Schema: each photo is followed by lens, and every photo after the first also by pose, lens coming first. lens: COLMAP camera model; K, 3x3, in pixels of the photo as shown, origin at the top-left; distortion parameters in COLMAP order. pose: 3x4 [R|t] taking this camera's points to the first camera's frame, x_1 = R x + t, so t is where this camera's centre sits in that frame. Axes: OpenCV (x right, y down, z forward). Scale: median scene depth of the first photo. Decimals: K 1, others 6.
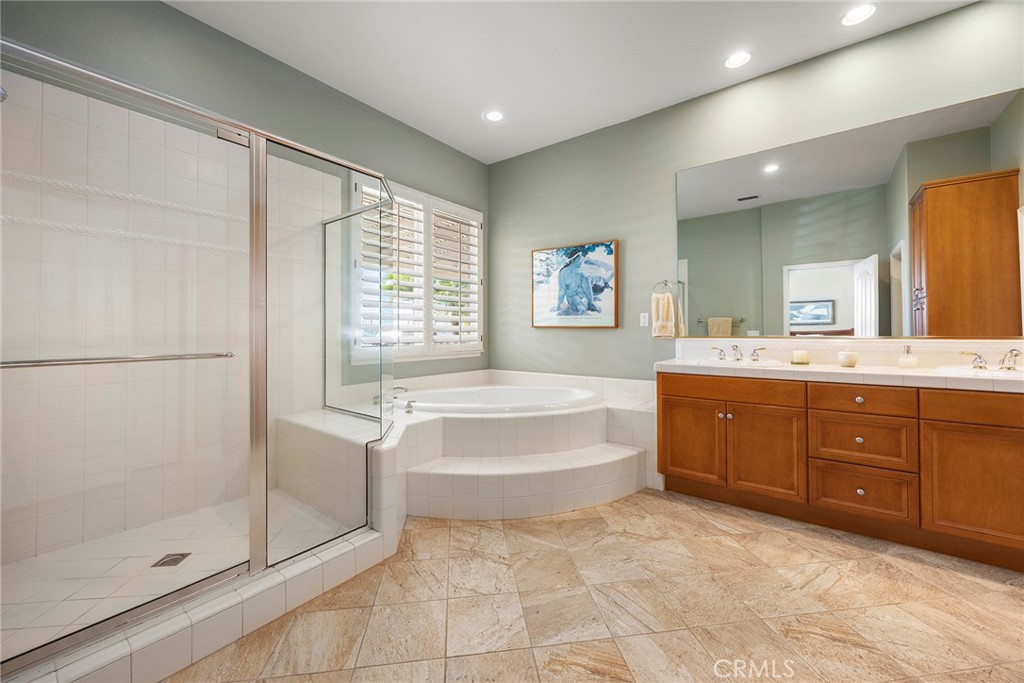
lens RADIAL K [[402.1, 0, 514.5], [0, 402.1, 326.0], [0, 0, 1]] dist [-0.005226, 0.000299]
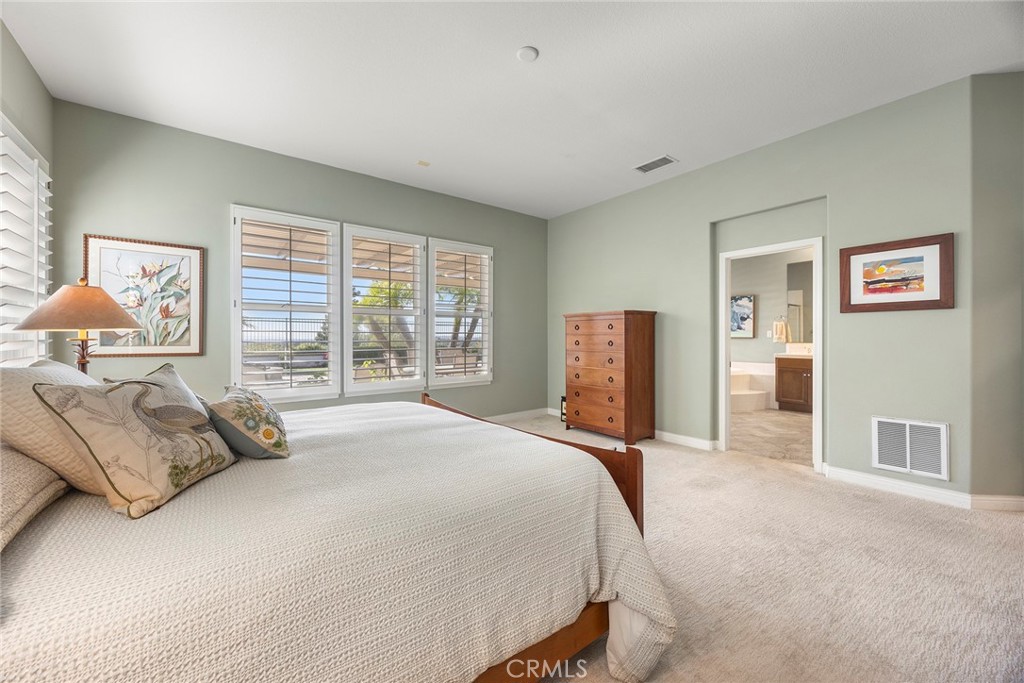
lens RADIAL K [[402.1, 0, 506.9], [0, 402.1, 337.9], [0, 0, 1]] dist [-0.005226, 0.000299]
pose [[0.966100, -0.000521, -0.258169, -0.546656], [0.006227, 0.999754, 0.021281, -0.059383], [0.258094, -0.022167, 0.965865, -1.637151]]
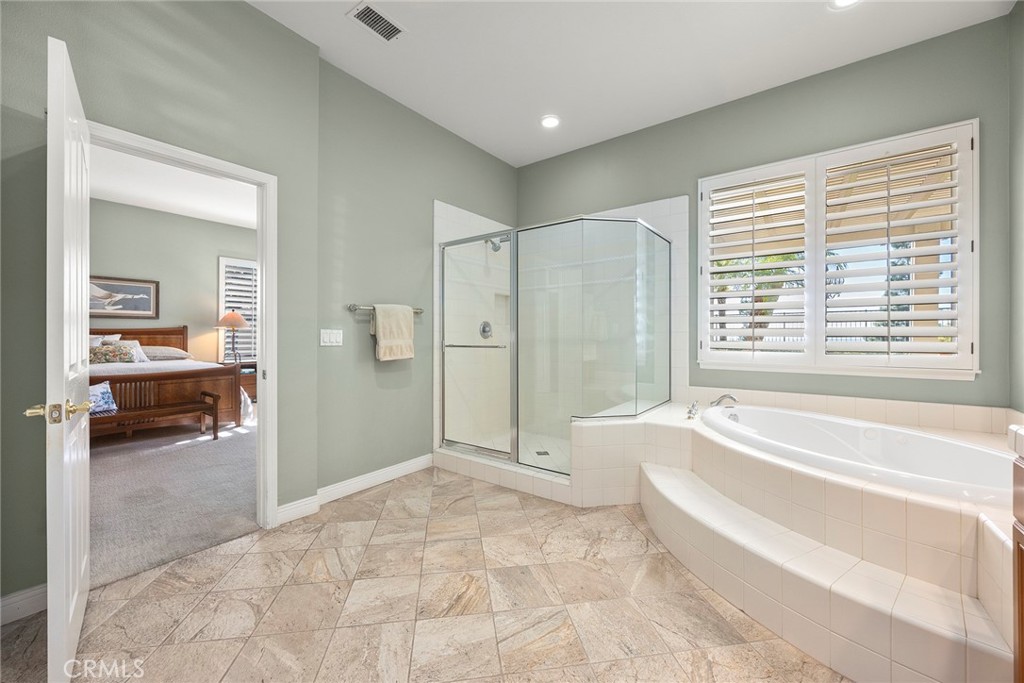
lens RADIAL K [[402.1, 0, 508.9], [0, 402.1, 335.2], [0, 0, 1]] dist [-0.005226, 0.000299]
pose [[-0.012710, 0.001181, -0.999919, 0.716779], [0.015188, 0.999884, 0.000988, 0.002916], [0.999804, -0.015174, -0.012727, 0.564341]]
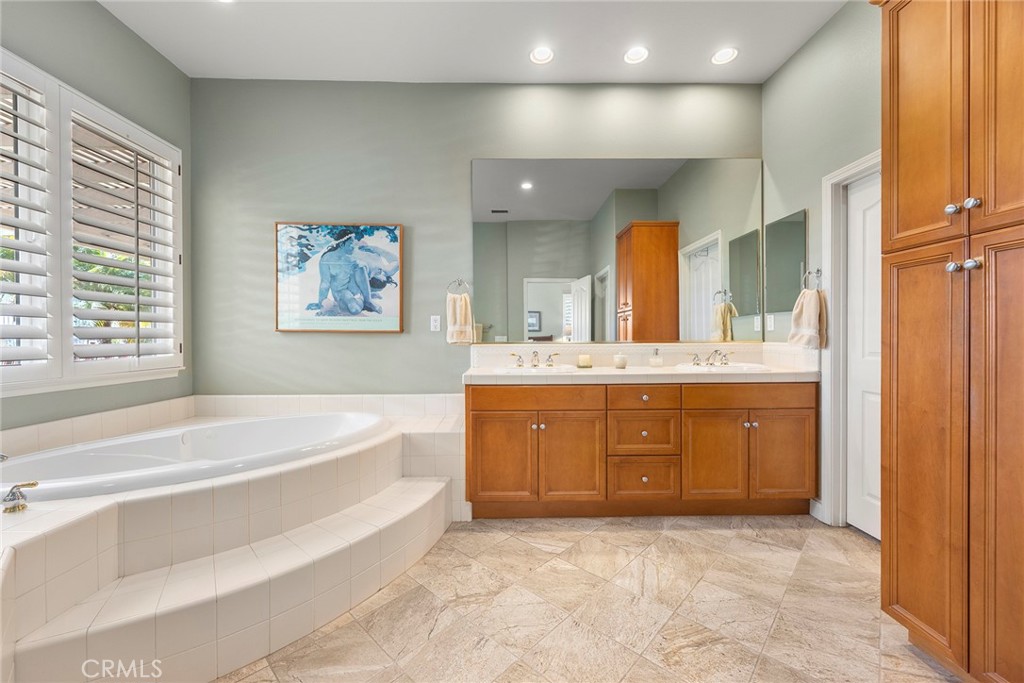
lens RADIAL K [[402.1, 0, 517.1], [0, 402.1, 338.4], [0, 0, 1]] dist [-0.005226, 0.000299]
pose [[0.782090, -0.002936, 0.623159, -0.091887], [-0.007175, 0.999880, 0.013716, 0.003854], [-0.623125, -0.015198, 0.781975, 0.268360]]
